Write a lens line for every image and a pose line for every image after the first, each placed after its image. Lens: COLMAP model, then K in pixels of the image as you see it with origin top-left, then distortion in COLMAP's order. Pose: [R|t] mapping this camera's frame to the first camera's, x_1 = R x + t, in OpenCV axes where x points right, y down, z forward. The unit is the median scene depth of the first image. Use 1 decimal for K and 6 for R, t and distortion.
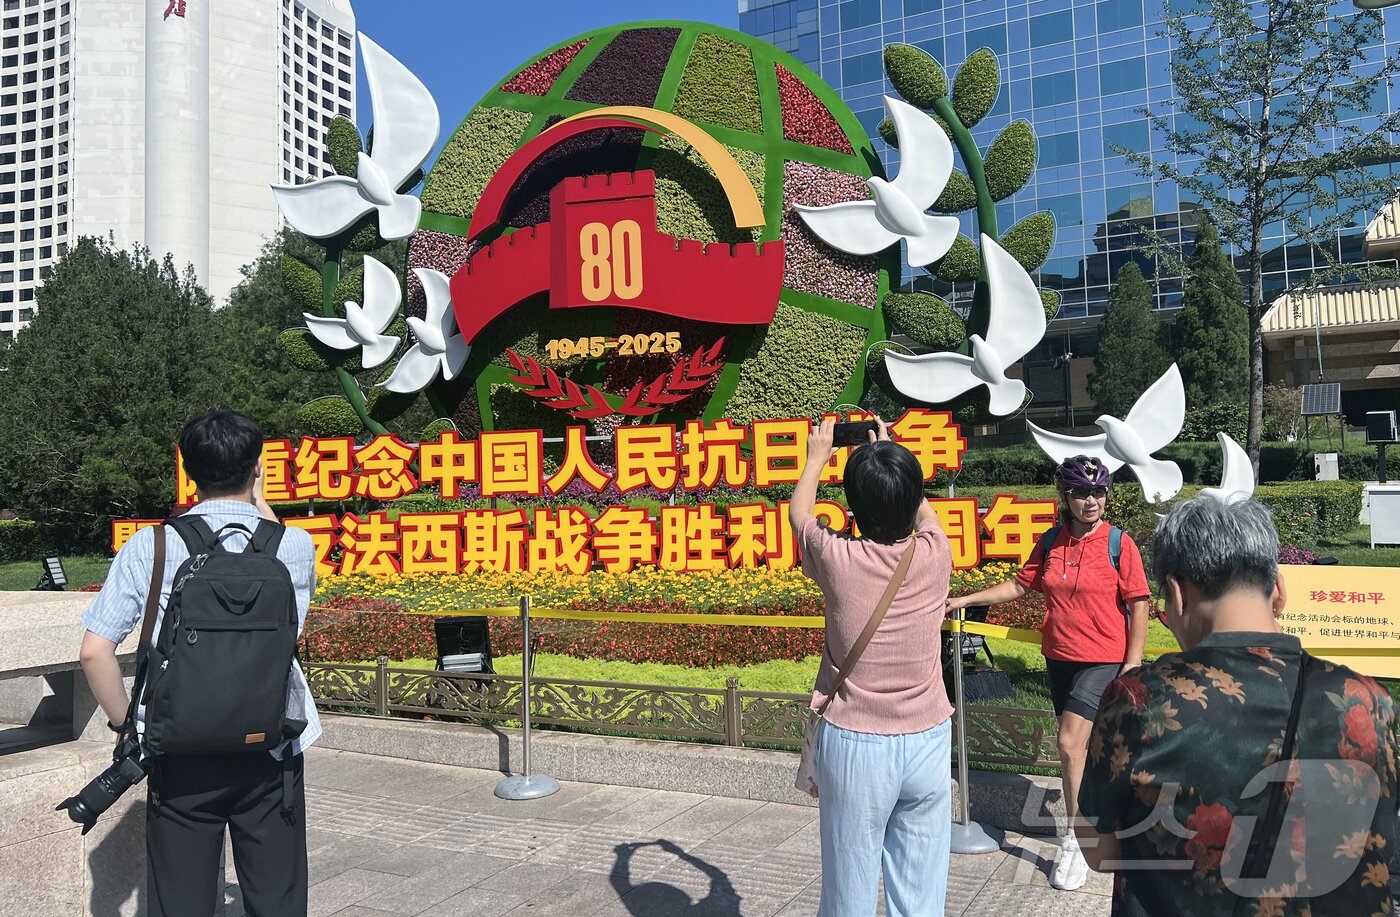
lens RADIAL K [[1129.4, 0, 757.2], [0, 1129.4, 410.1], [0, 0, 1]] dist [0.040989, -0.049568]
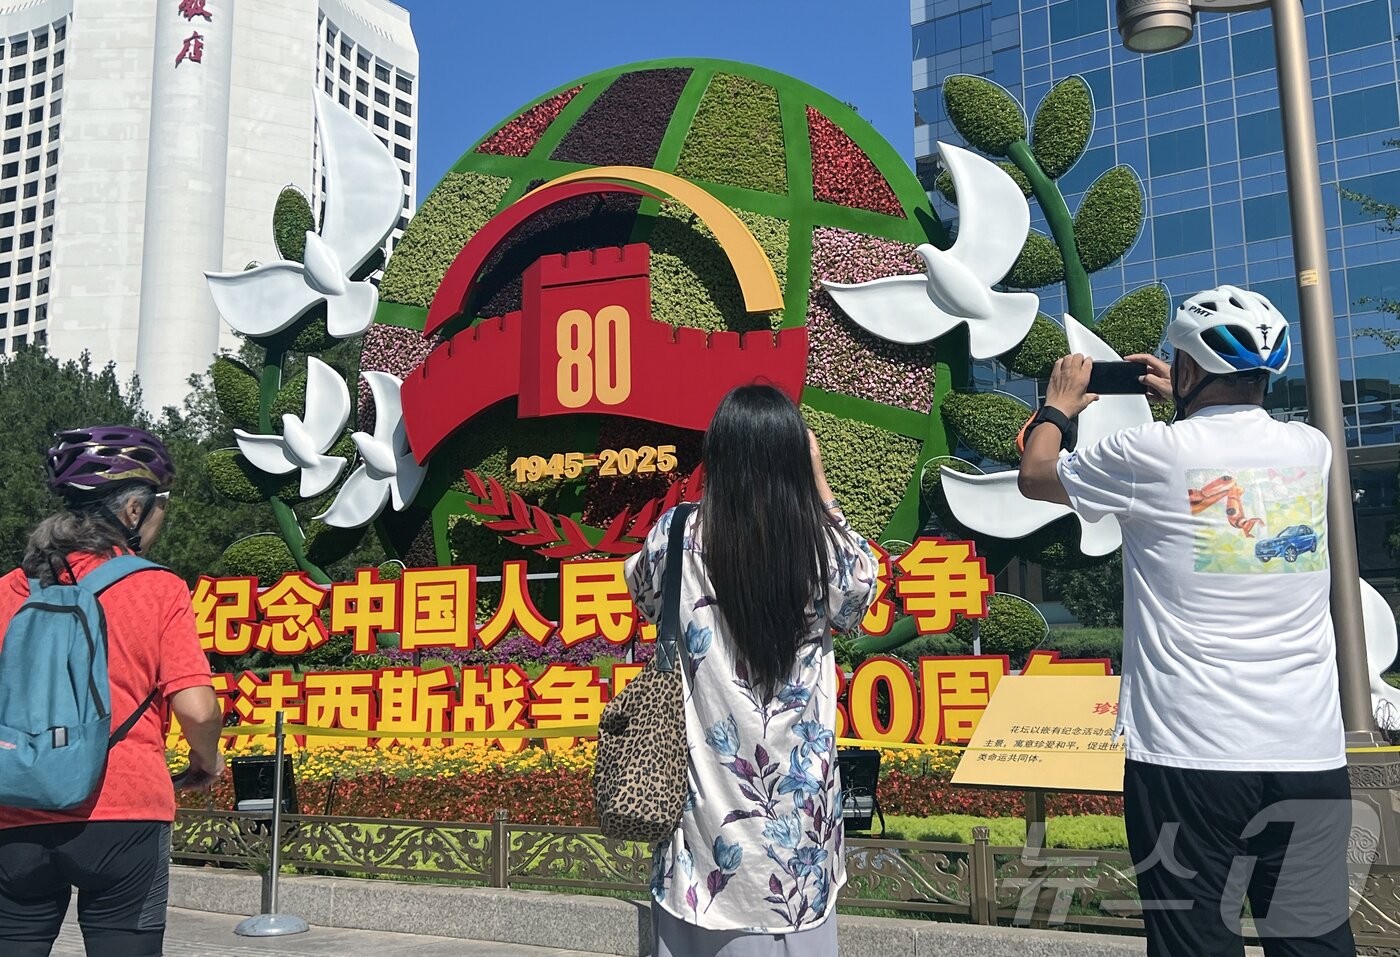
lens RADIAL K [[1650.7, 0, 714.7], [0, 1650.7, 352.9], [0, 0, 1]] dist [0.052352, 0.000000]
pose [[0.986836, -0.015818, -0.160949, 0.142396], [-0.006869, 0.990207, -0.139439, 0.025601], [0.161578, 0.138709, 0.977063, -0.114095]]
